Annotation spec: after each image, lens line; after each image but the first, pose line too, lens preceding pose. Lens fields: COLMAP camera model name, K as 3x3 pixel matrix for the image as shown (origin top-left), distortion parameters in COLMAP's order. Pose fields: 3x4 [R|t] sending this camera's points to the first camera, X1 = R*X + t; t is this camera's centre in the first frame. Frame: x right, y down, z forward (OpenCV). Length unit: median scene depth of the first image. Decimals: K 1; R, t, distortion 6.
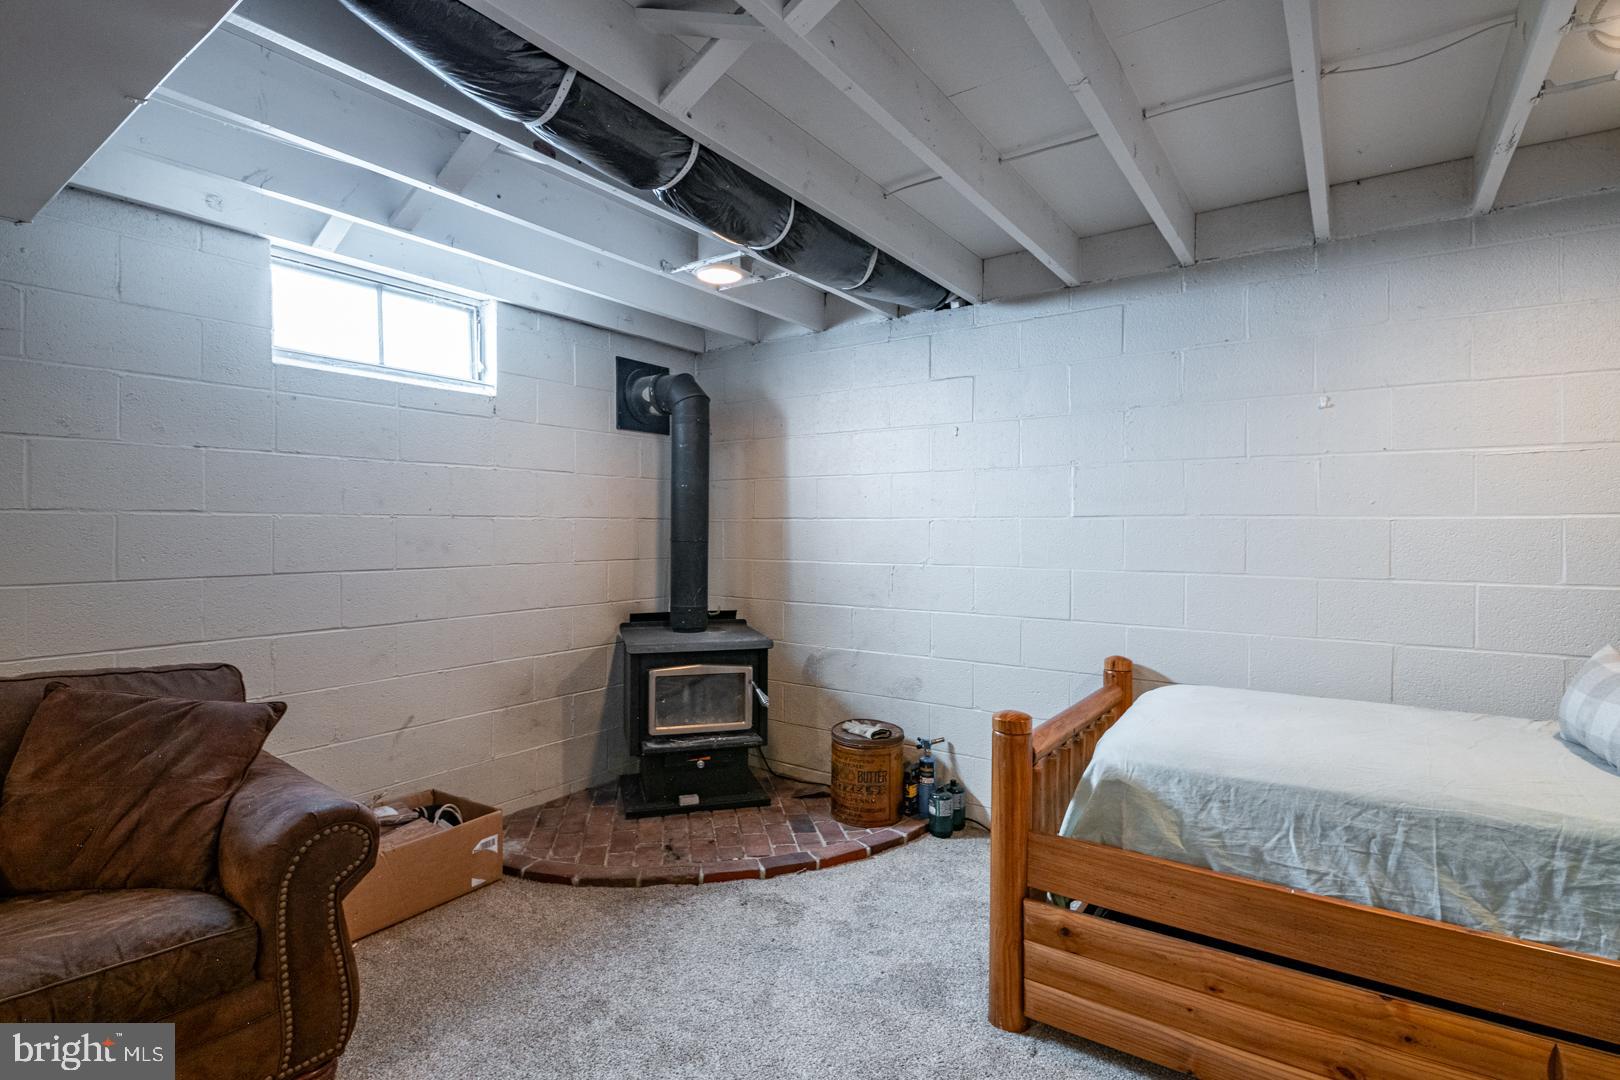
lens RADIAL K [[773.7, 0, 798.6], [0, 773.7, 530.6], [0, 0, 1]] dist [-0.000068, -0.000322]
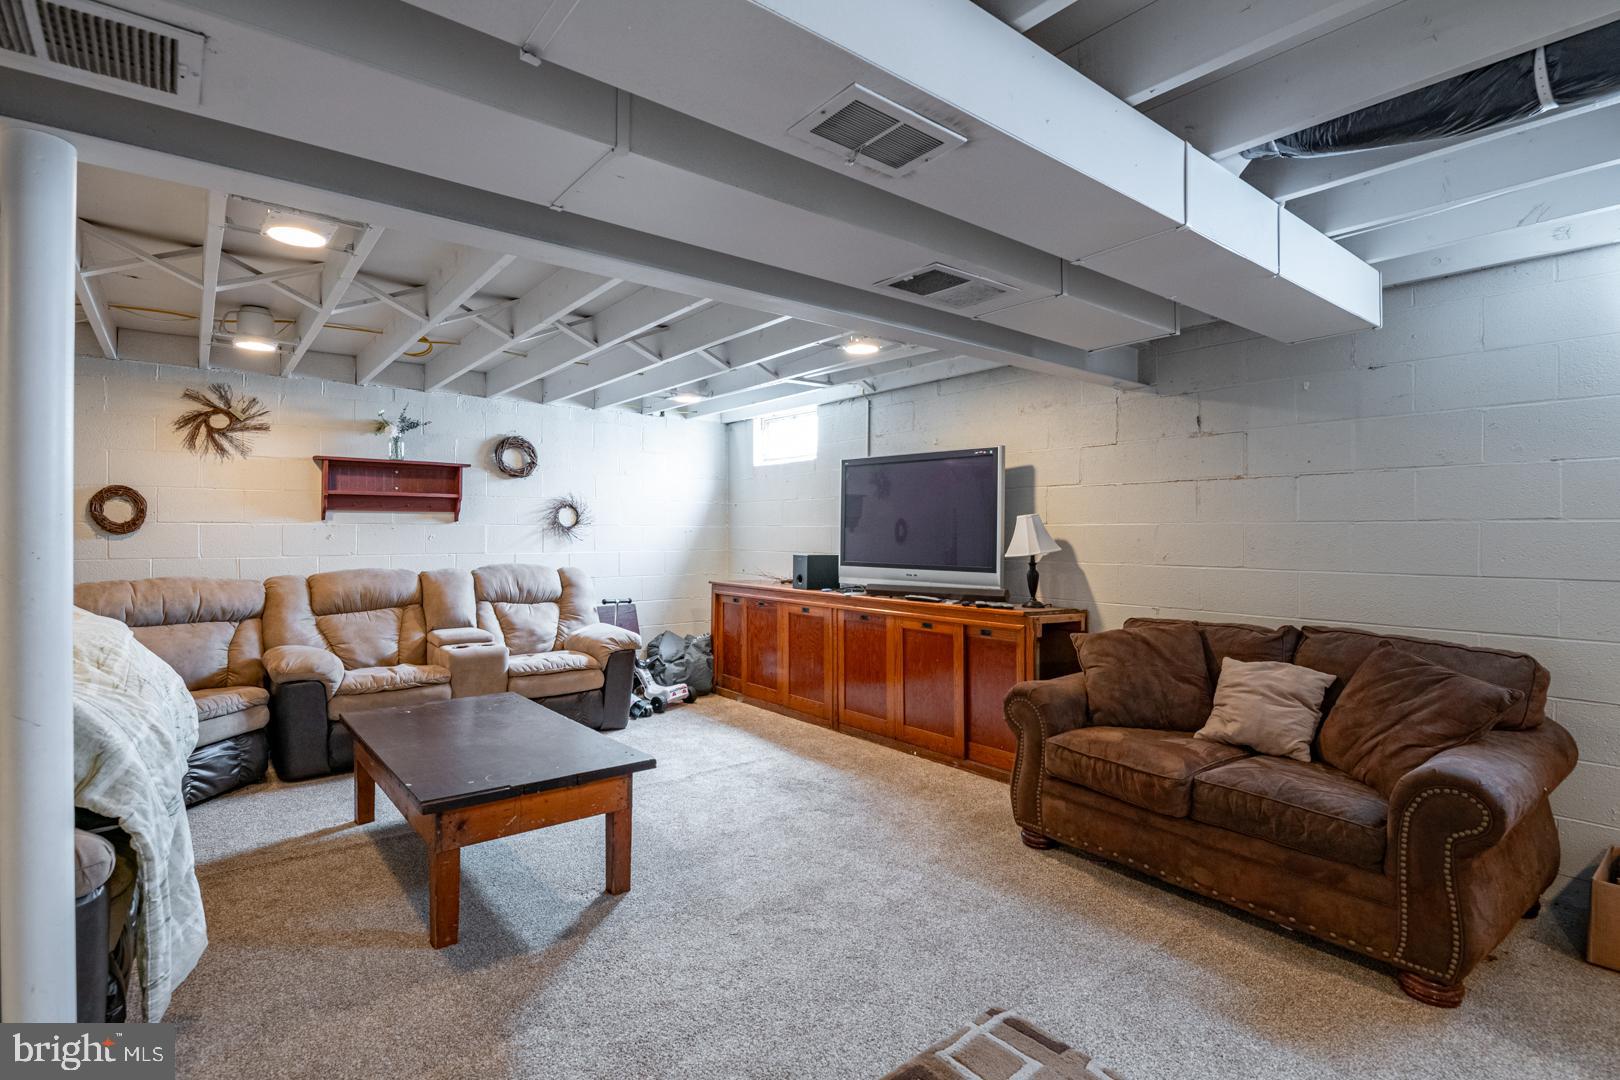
lens RADIAL K [[773.7, 0, 798.6], [0, 773.7, 530.6], [0, 0, 1]] dist [-0.000068, -0.000322]
pose [[-0.268871, -0.001751, -0.963174, 0.744895], [-0.000872, 0.999998, -0.001575, -0.007006], [0.963176, 0.000416, -0.268873, 0.337179]]
